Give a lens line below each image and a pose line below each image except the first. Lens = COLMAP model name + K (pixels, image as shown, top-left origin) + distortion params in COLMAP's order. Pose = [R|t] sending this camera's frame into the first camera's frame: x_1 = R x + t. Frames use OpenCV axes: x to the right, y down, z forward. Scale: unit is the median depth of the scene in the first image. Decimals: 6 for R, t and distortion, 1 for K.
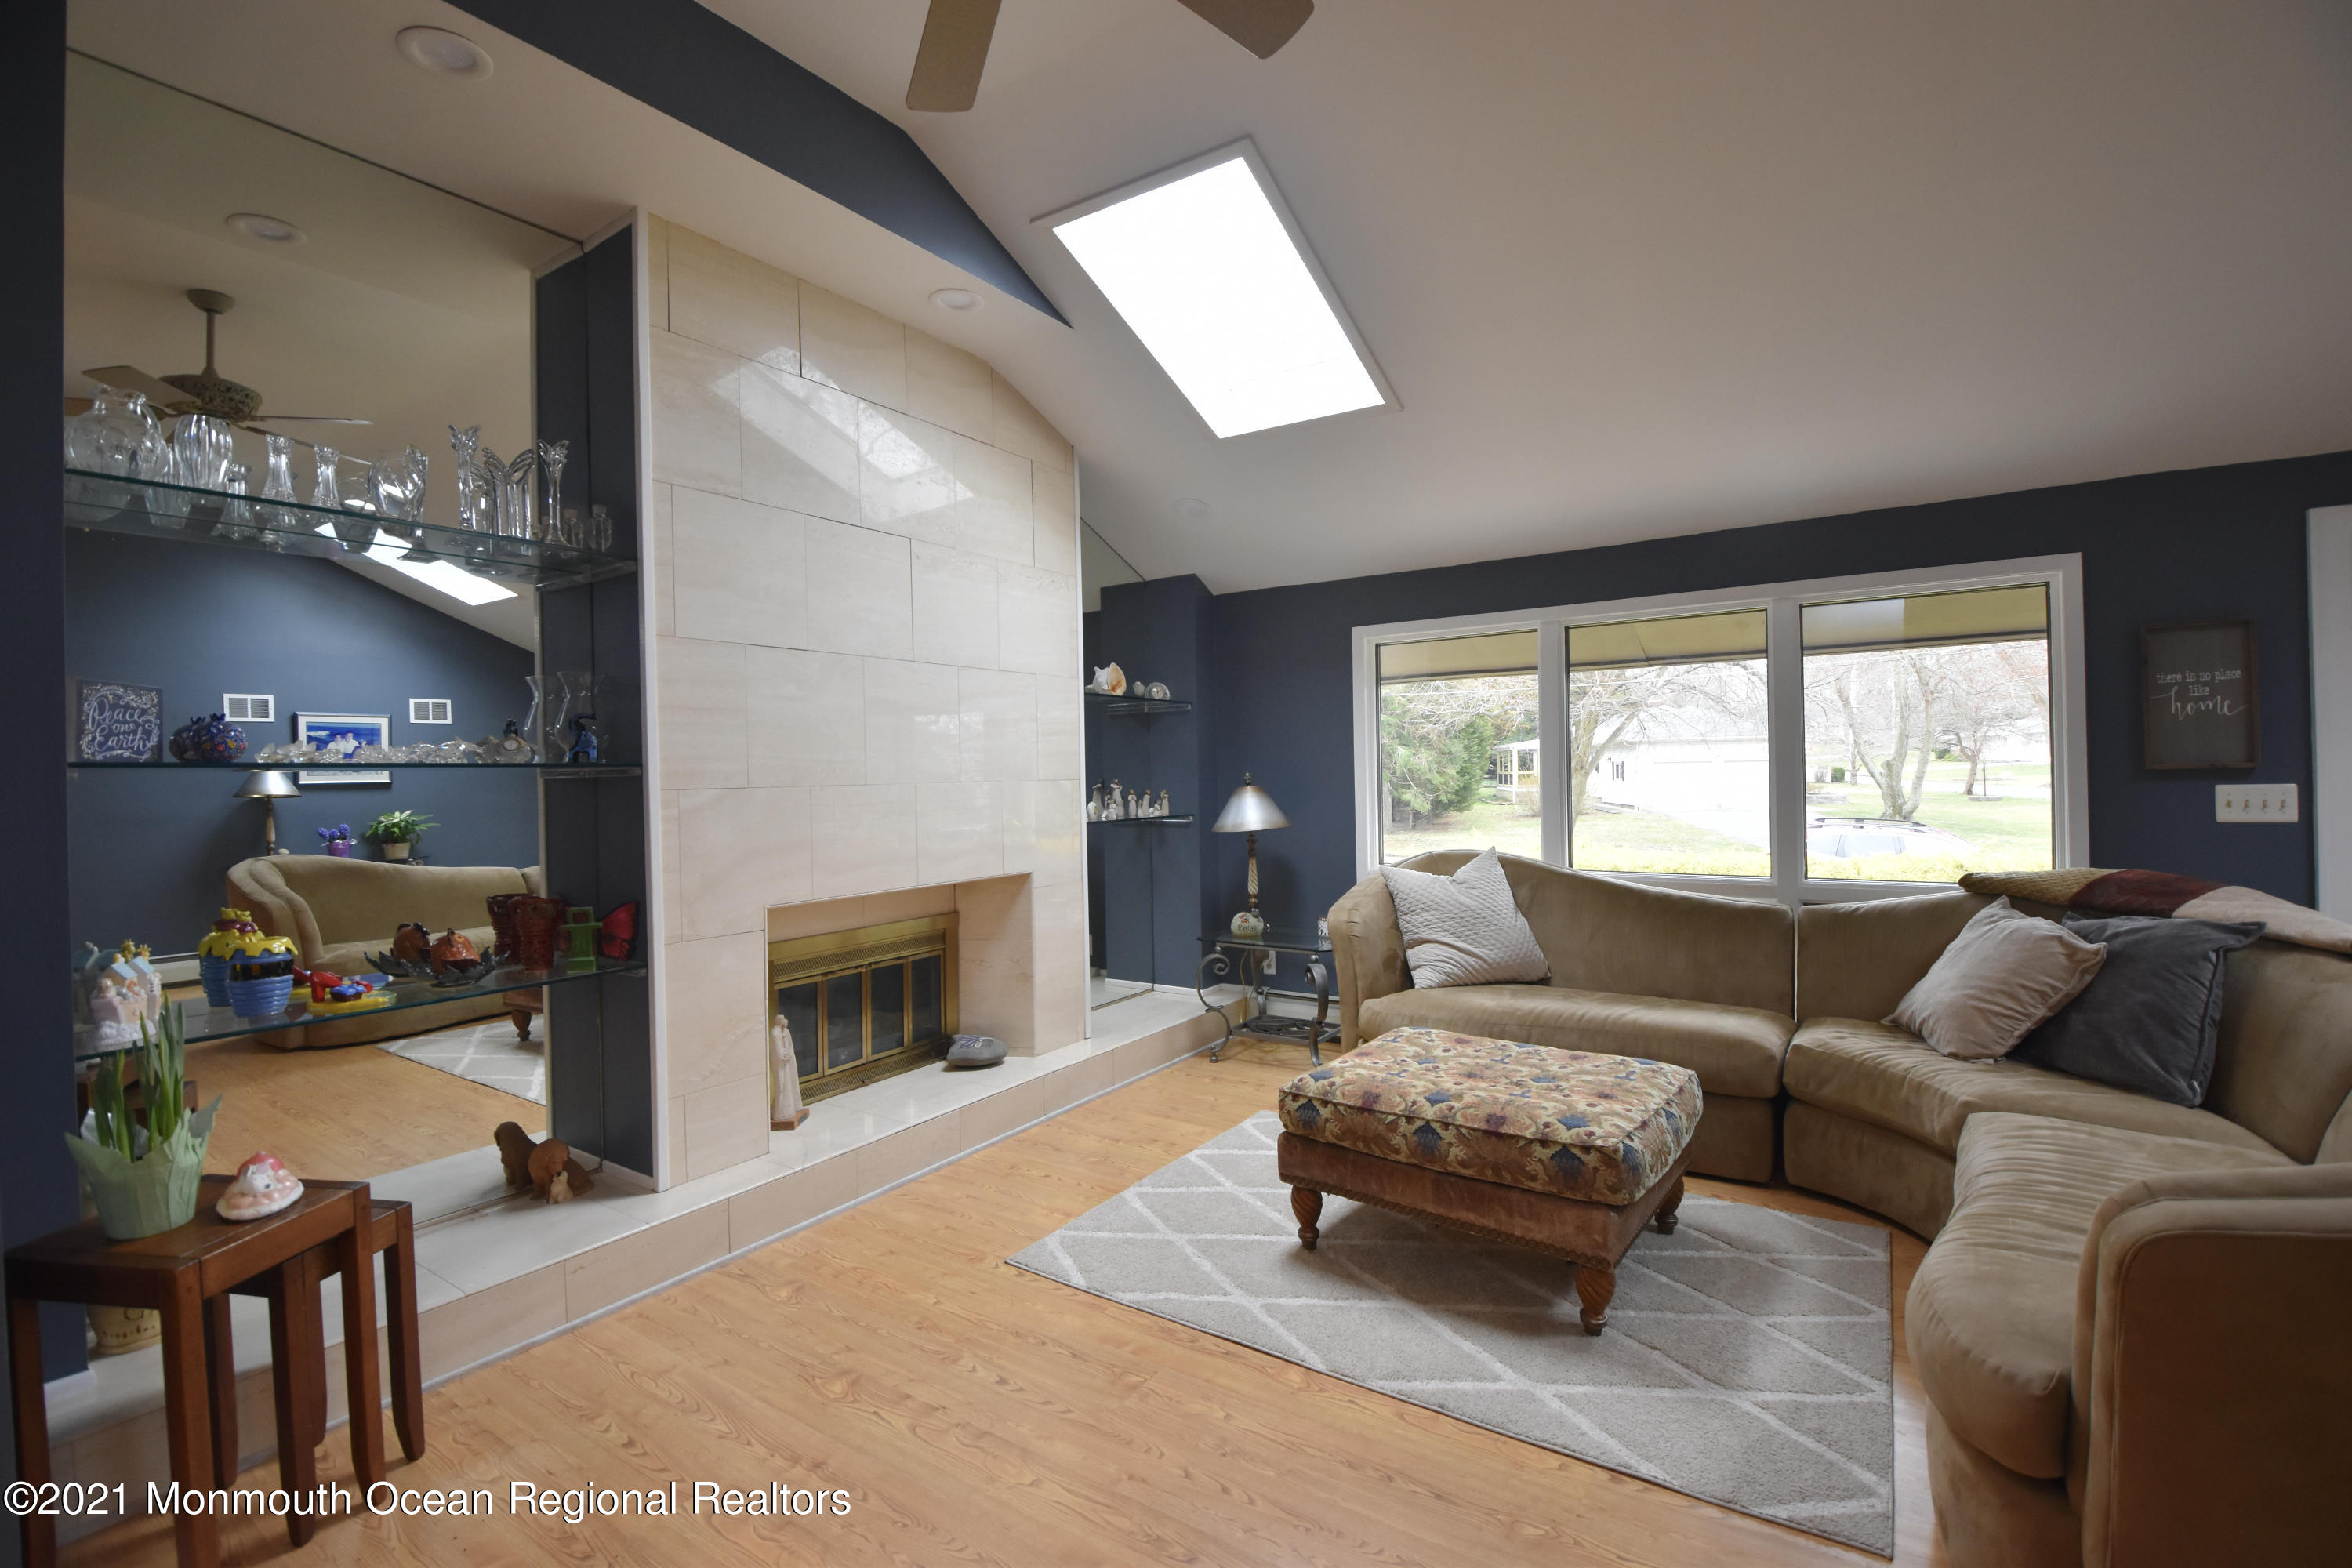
lens RADIAL K [[1029.8, 0, 1174.2], [0, 1029.8, 779.1], [0, 0, 1]] dist [0.028740, -0.042536]
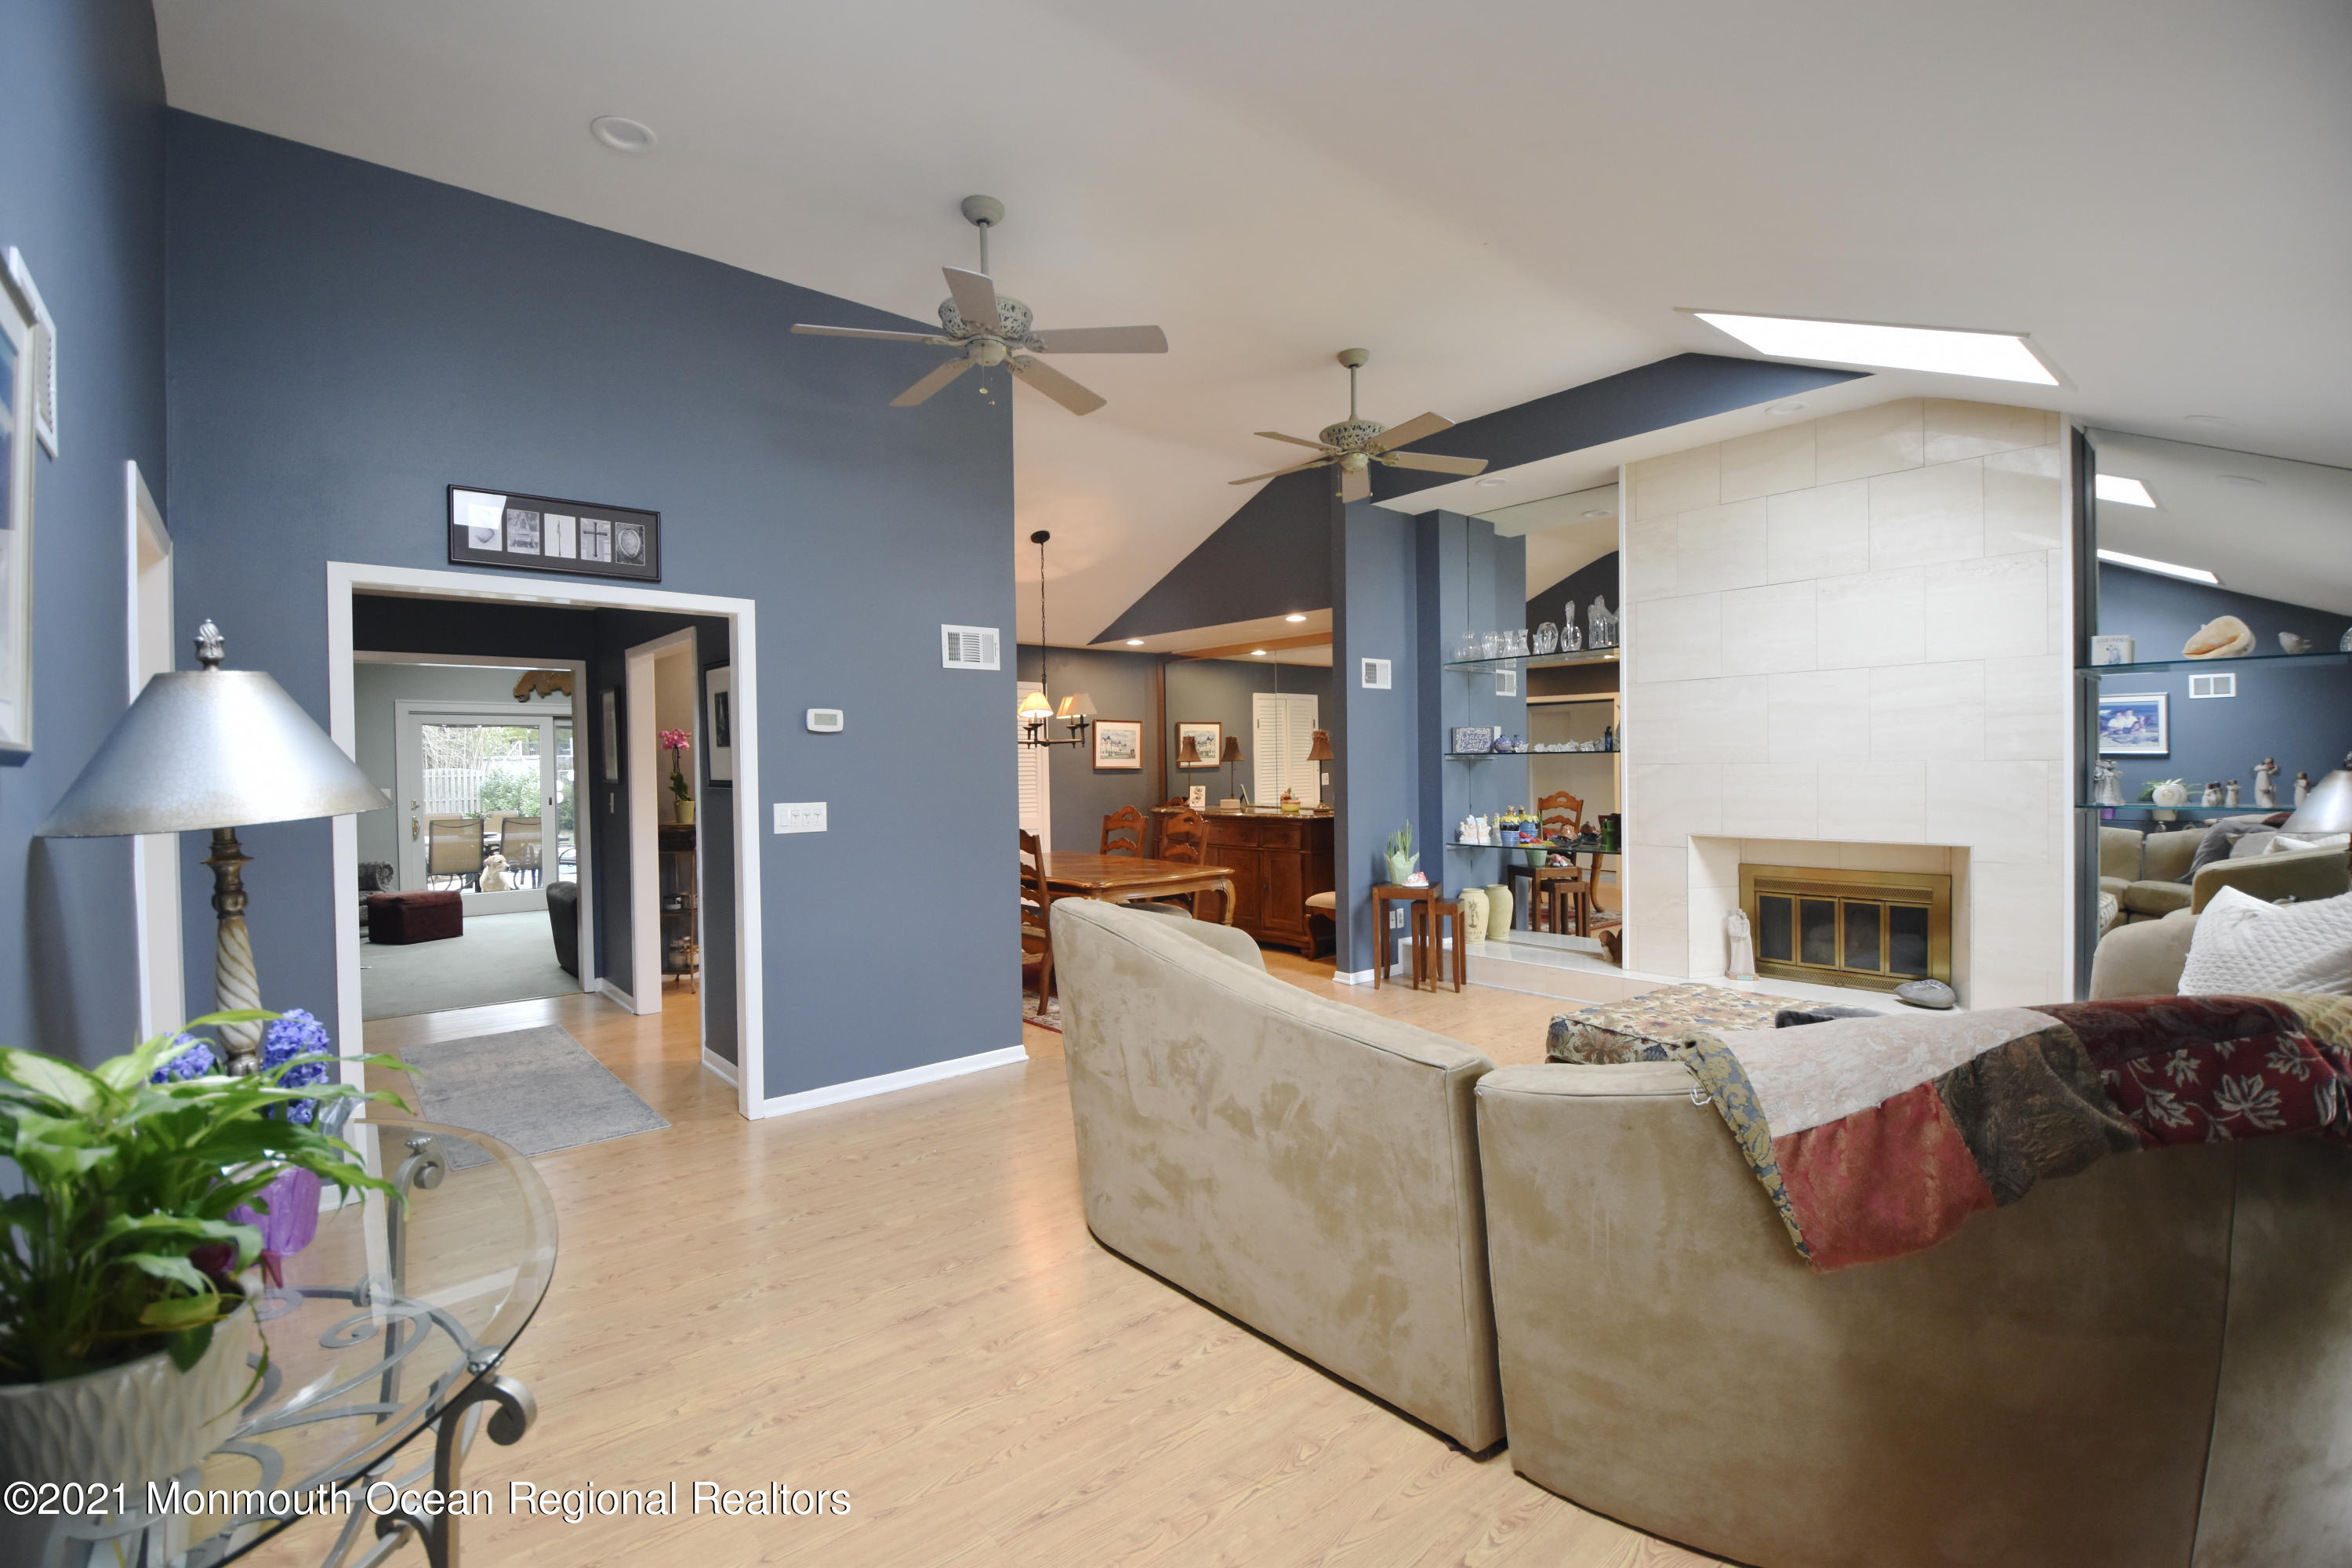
lens RADIAL K [[1029.8, 0, 1174.2], [0, 1029.8, 779.1], [0, 0, 1]] dist [0.028740, -0.042536]
pose [[-0.272635, 0.034332, -0.961505, 1.159396], [0.012018, 0.999407, 0.032278, -0.025621], [0.962043, -0.002756, -0.272886, 0.516675]]
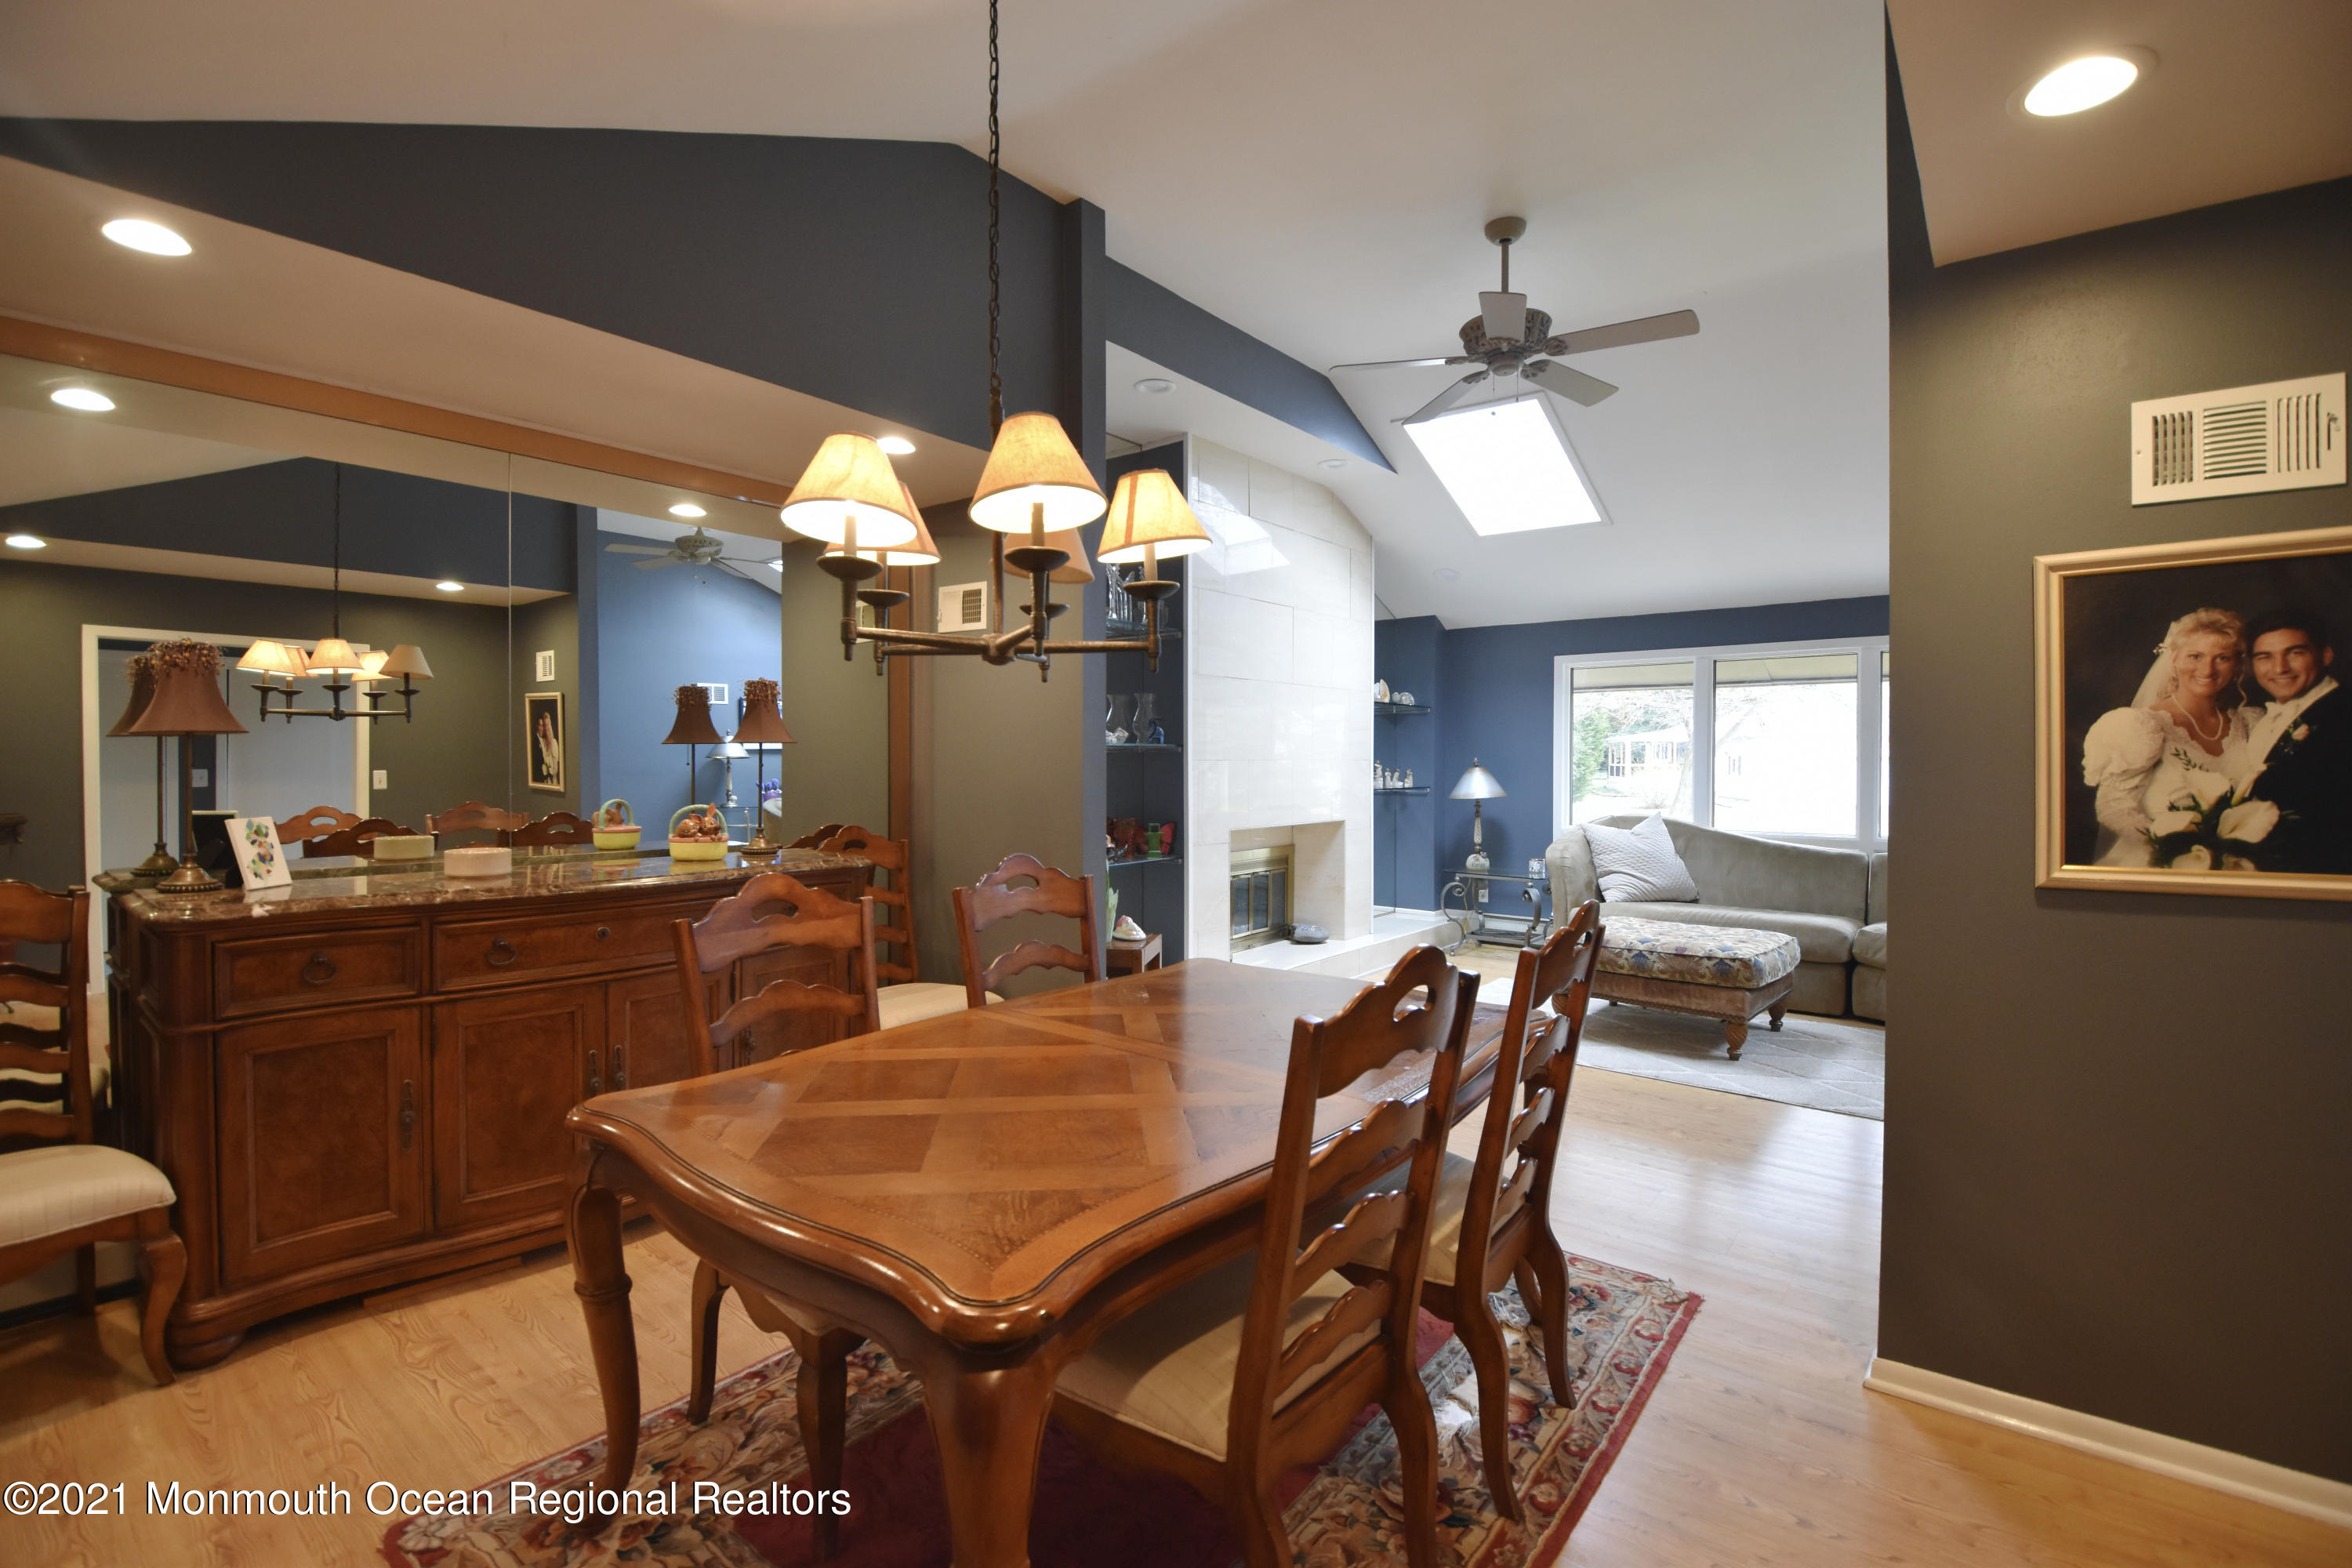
lens RADIAL K [[1034.8, 0, 1172.0], [0, 1034.8, 772.3], [0, 0, 1]] dist [0.014535, -0.023739]
pose [[0.995805, 0.022120, -0.088785, -0.269705], [-0.021385, 0.999729, 0.009223, 0.011604], [0.088965, -0.007285, 0.996008, -0.568971]]
